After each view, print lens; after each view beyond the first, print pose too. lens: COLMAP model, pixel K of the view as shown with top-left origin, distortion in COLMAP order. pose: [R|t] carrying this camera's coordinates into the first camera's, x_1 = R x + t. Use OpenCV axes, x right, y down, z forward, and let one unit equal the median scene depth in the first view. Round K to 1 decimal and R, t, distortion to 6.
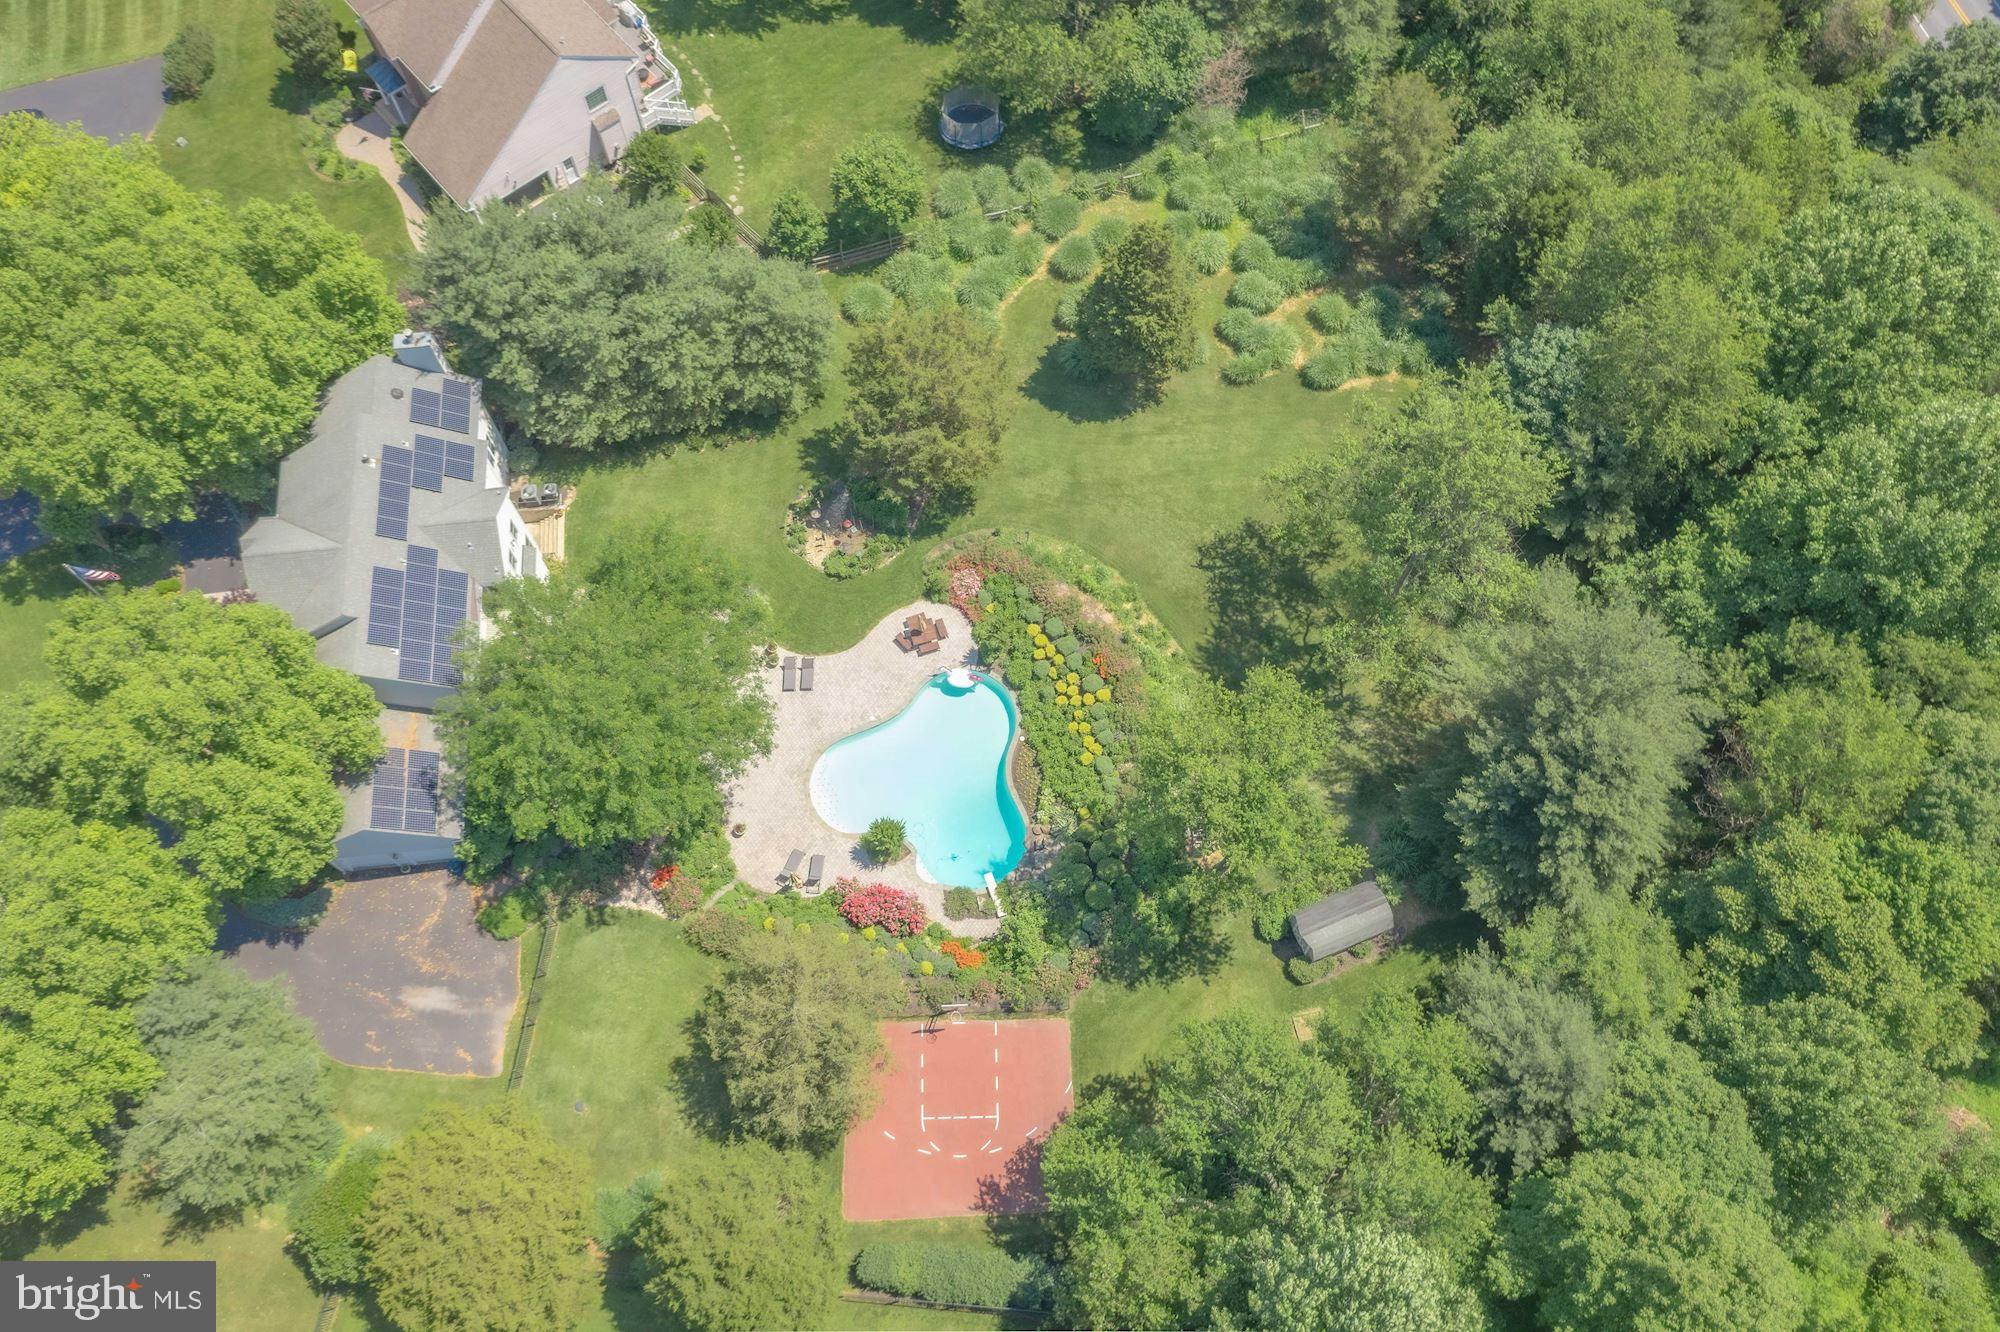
lens RADIAL K [[1593.5, 0, 1003.9], [0, 1593.5, 666.4], [0, 0, 1]] dist [-0.014607, 0.059750]
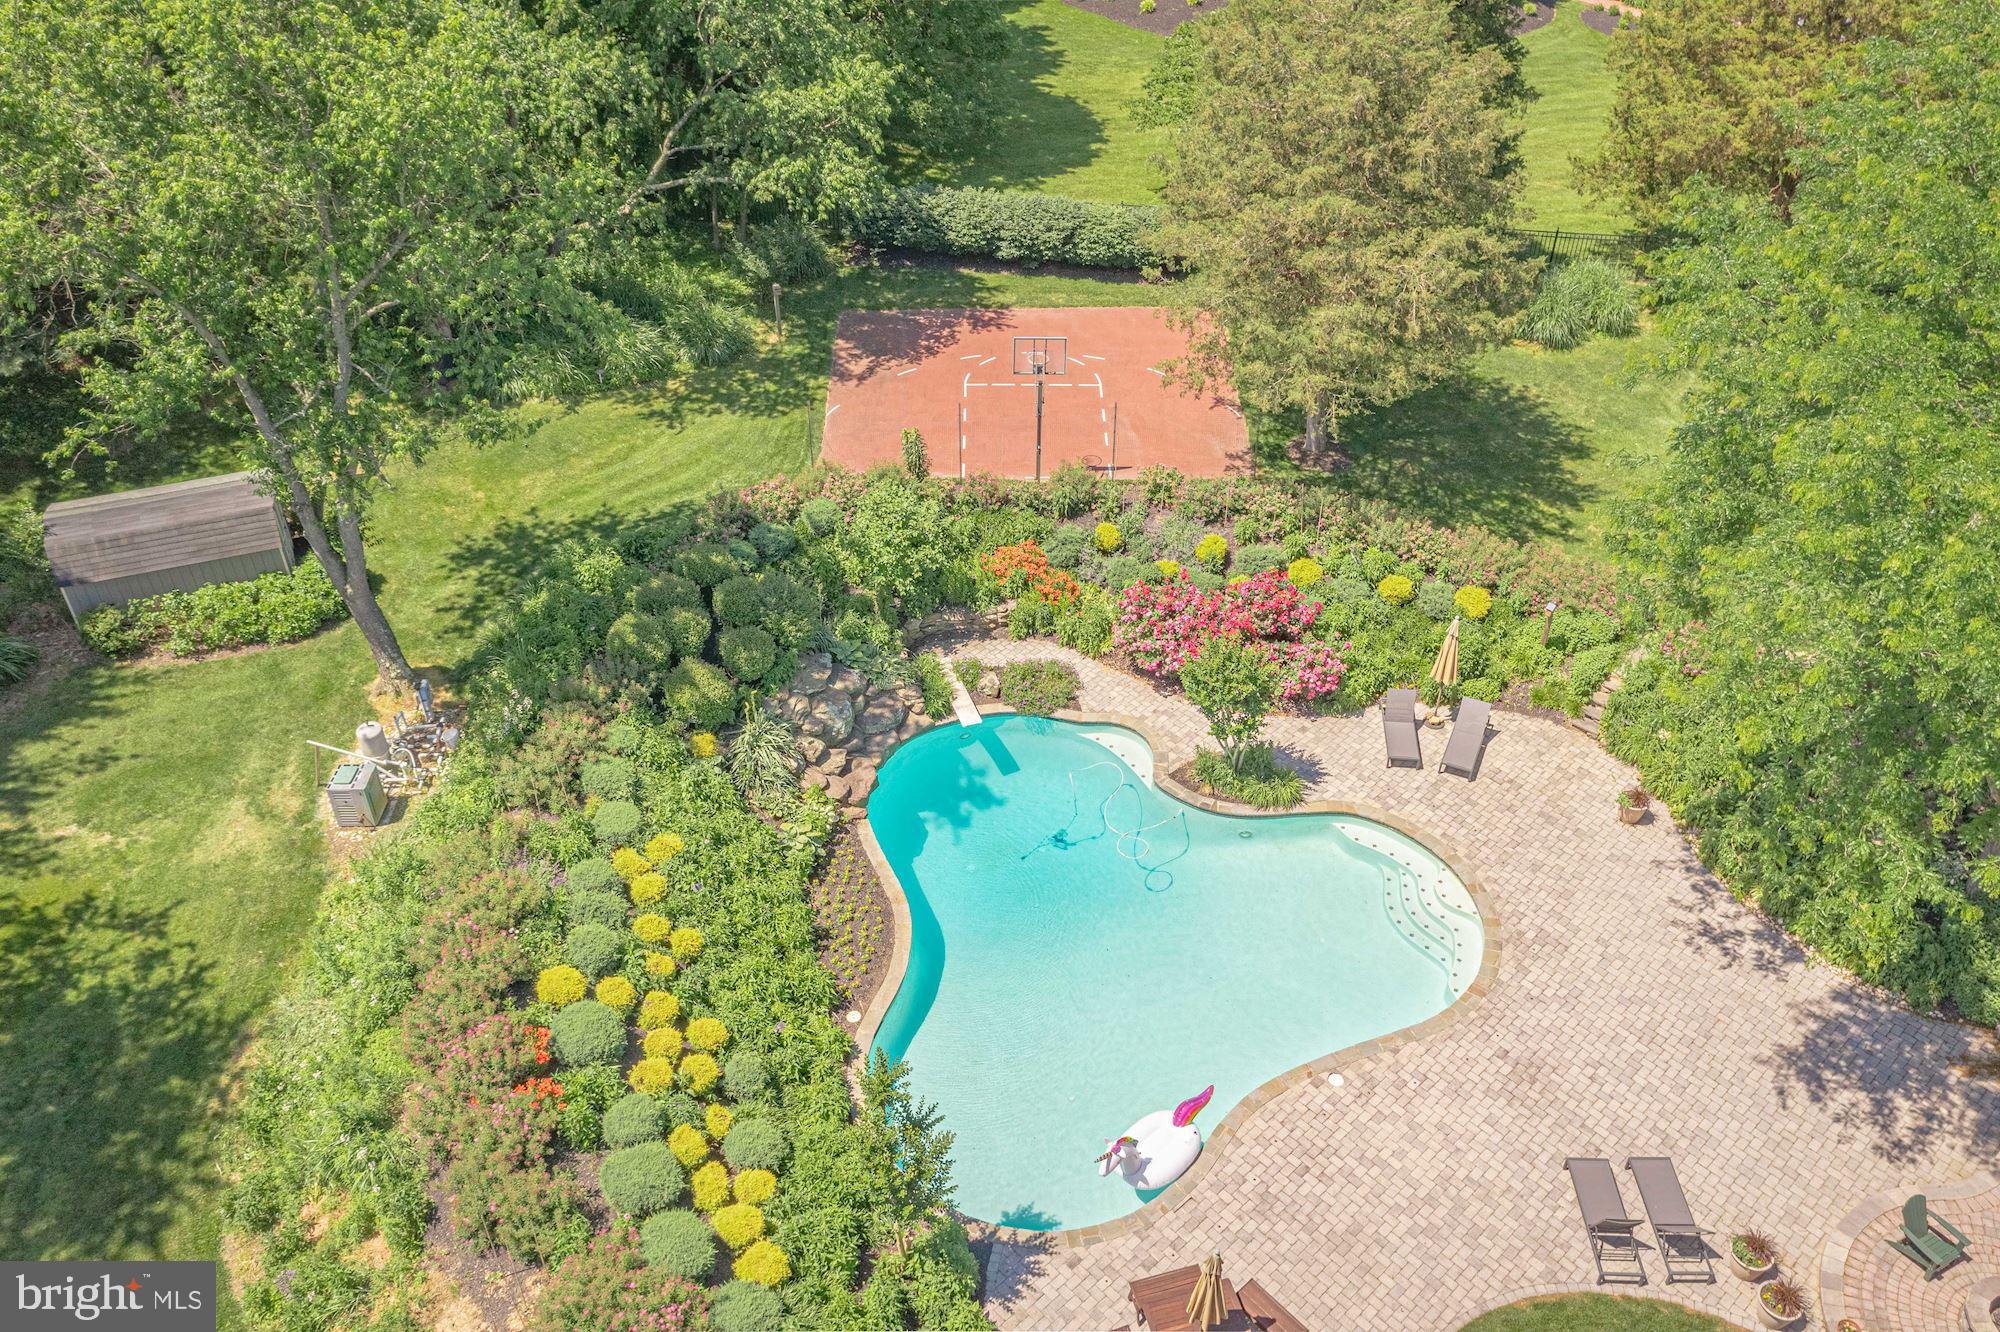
lens RADIAL K [[1593.5, 0, 991.1], [0, 1593.5, 660.1], [0, 0, 1]] dist [-0.014607, 0.059750]
pose [[-0.999418, 0.006127, 0.033557, -0.027872], [0.031355, -0.222423, 0.974446, -0.255852], [0.013435, 0.974931, 0.222101, 0.876574]]
